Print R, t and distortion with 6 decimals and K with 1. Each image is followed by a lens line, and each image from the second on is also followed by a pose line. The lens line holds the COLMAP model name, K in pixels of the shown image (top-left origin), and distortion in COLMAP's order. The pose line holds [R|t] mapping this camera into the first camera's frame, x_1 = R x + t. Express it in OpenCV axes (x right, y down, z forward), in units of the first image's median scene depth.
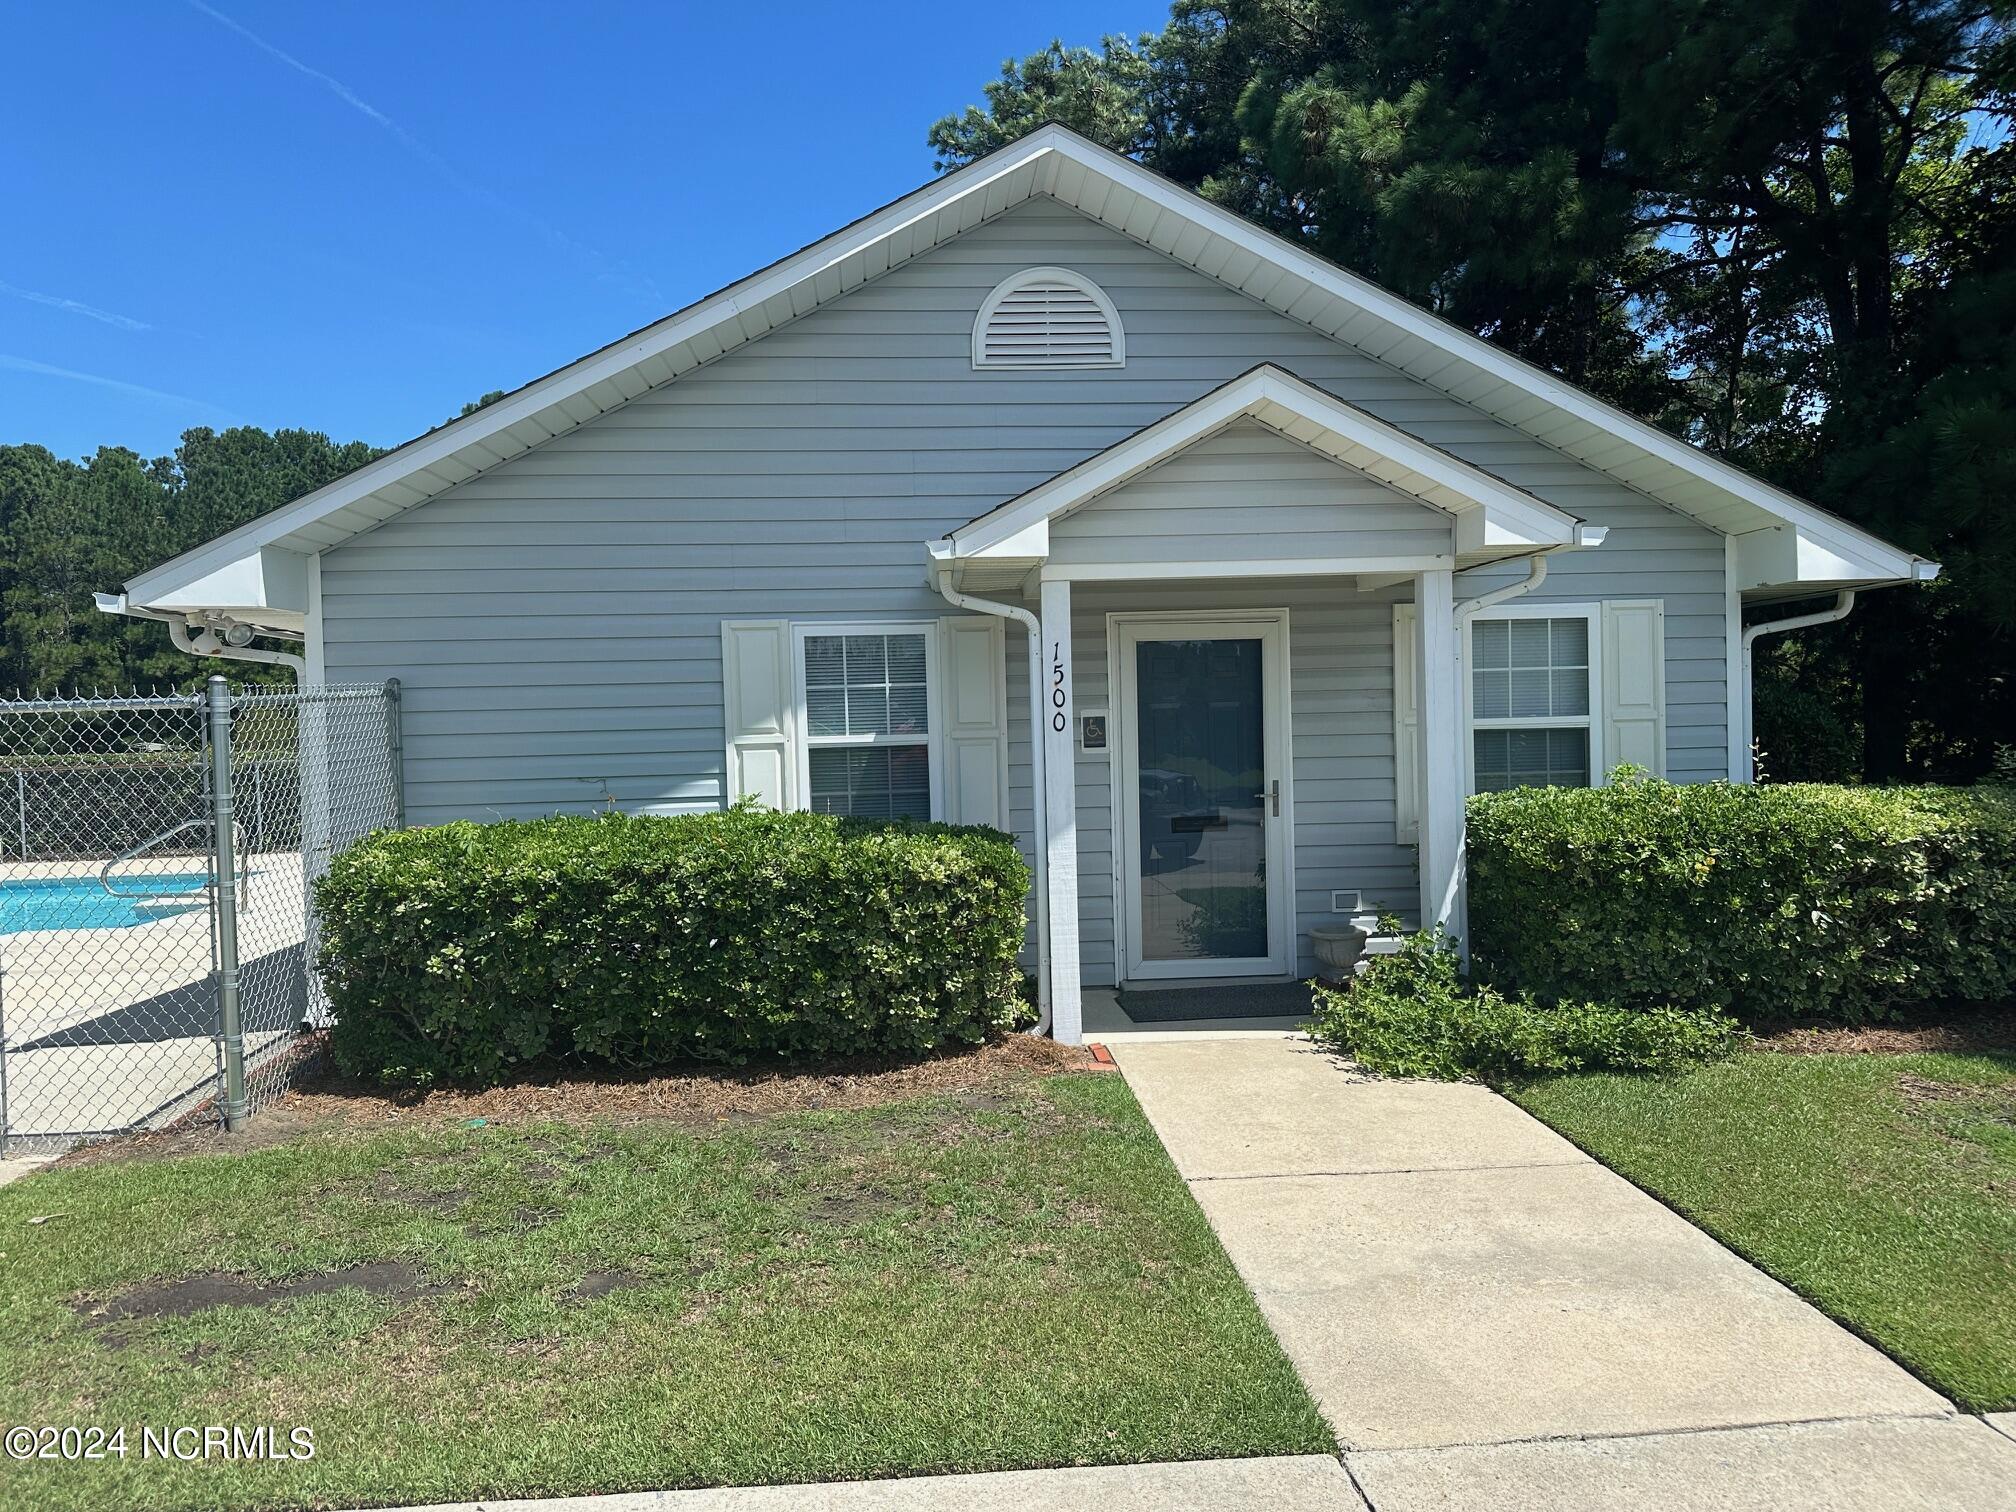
lens RADIAL K [[1409.3, 0, 1007.6], [0, 1409.3, 758.1], [0, 0, 1]] dist [0.001938, -0.001168]
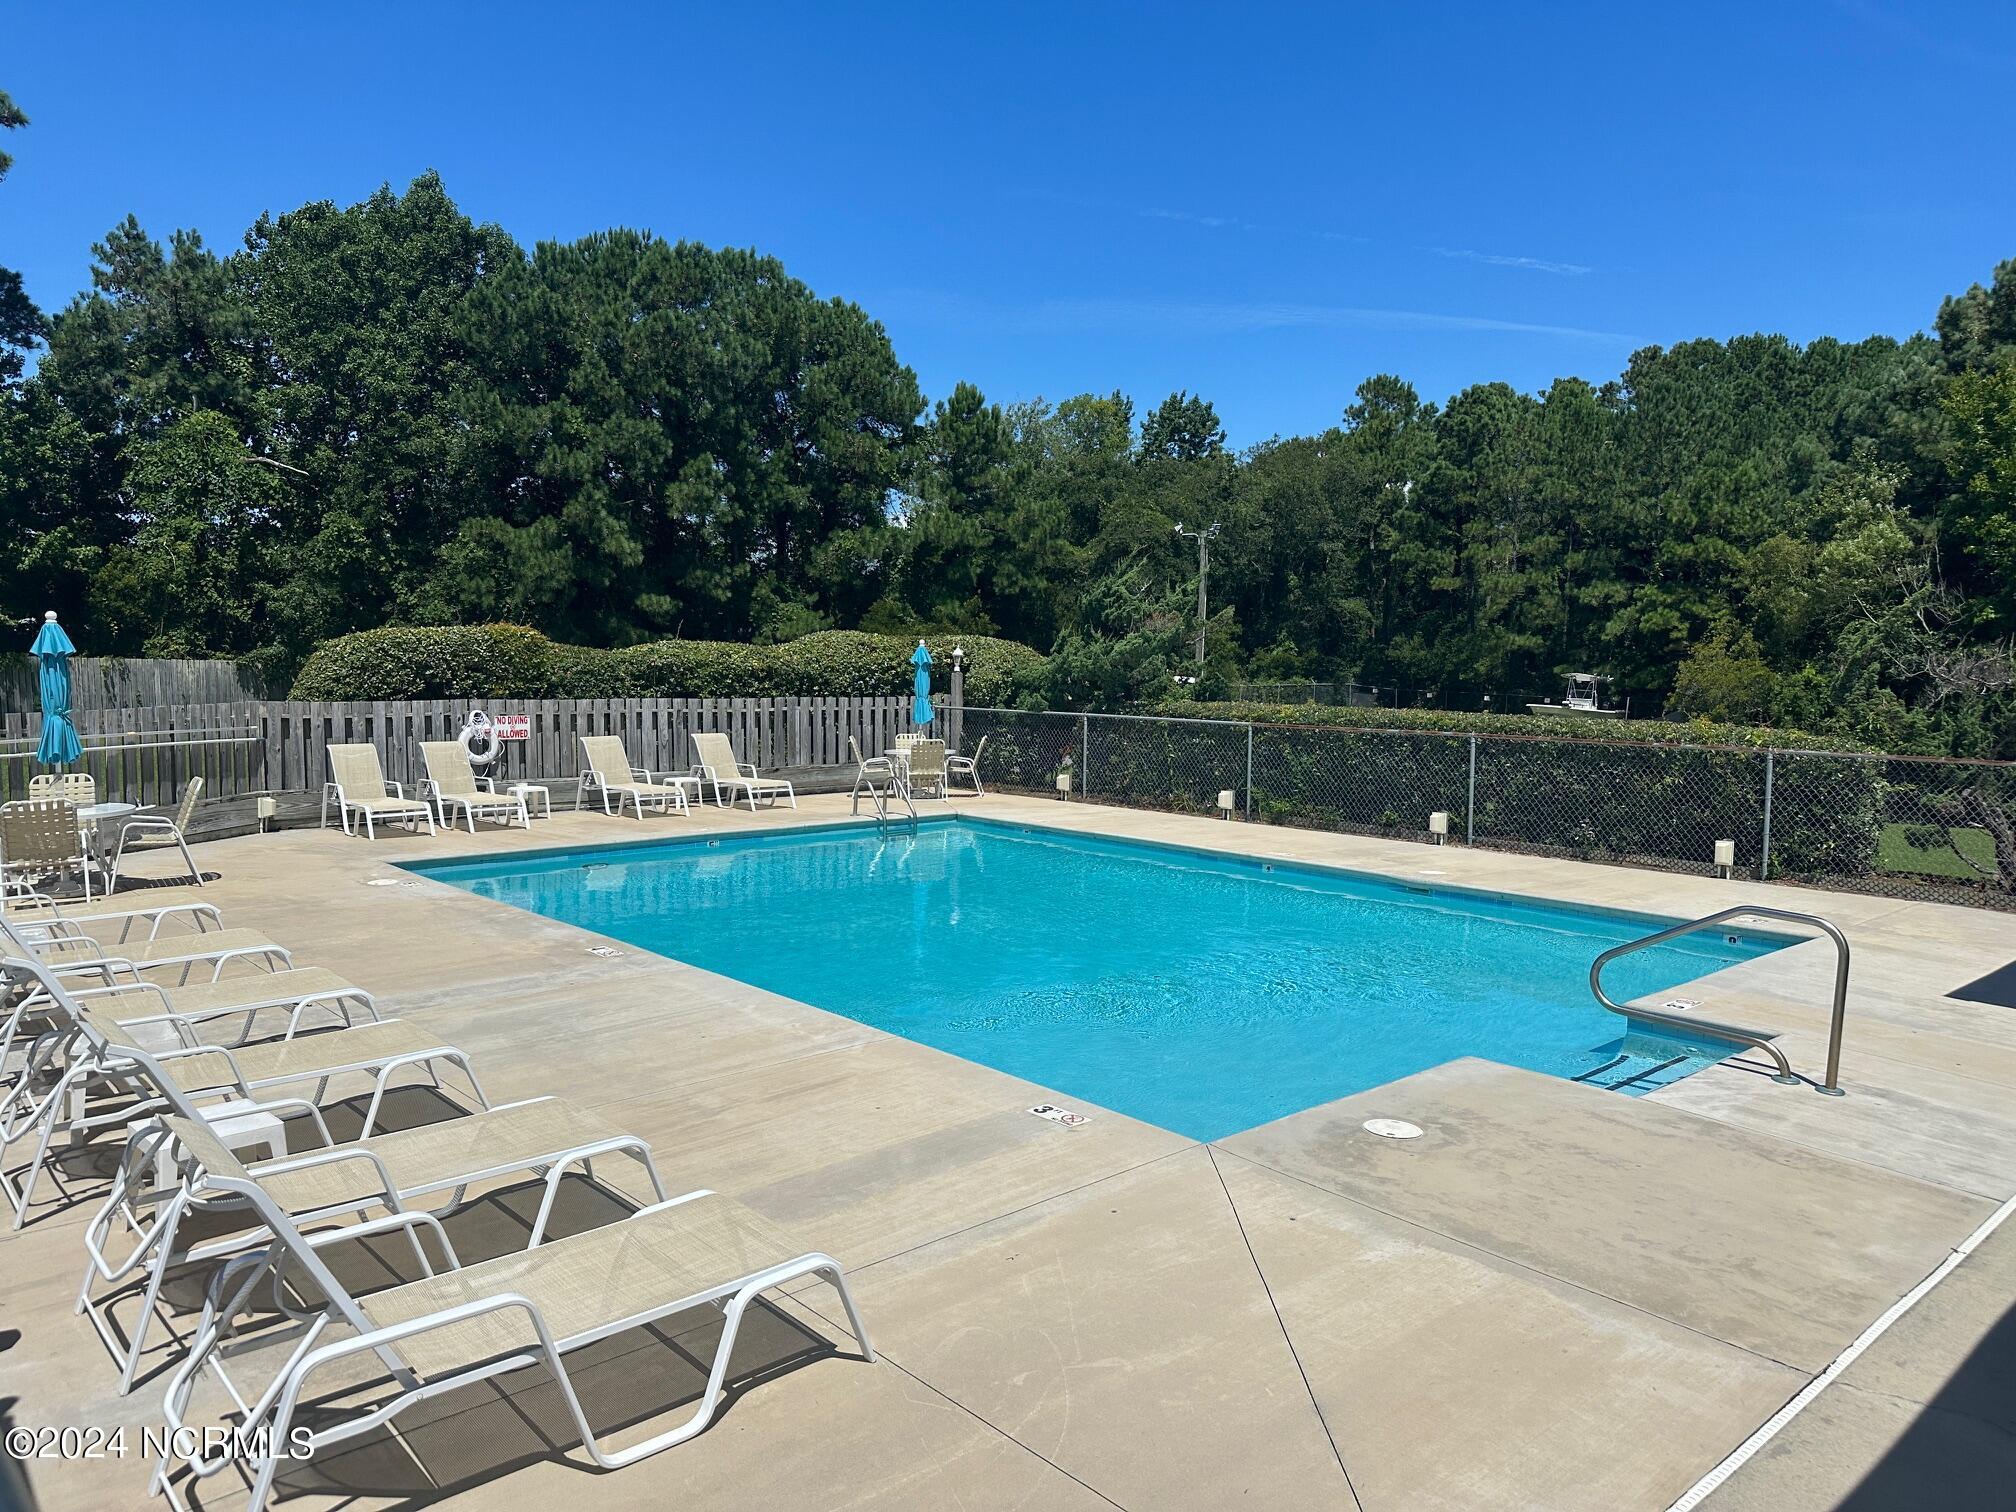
lens RADIAL K [[1409.3, 0, 1006.7], [0, 1409.3, 758.4], [0, 0, 1]] dist [0.001938, -0.001168]
pose [[0.610935, 0.091169, -0.786413, -0.068412], [-0.054085, 0.995833, 0.073430, -0.001695], [0.789831, -0.002328, 0.613320, 0.072969]]
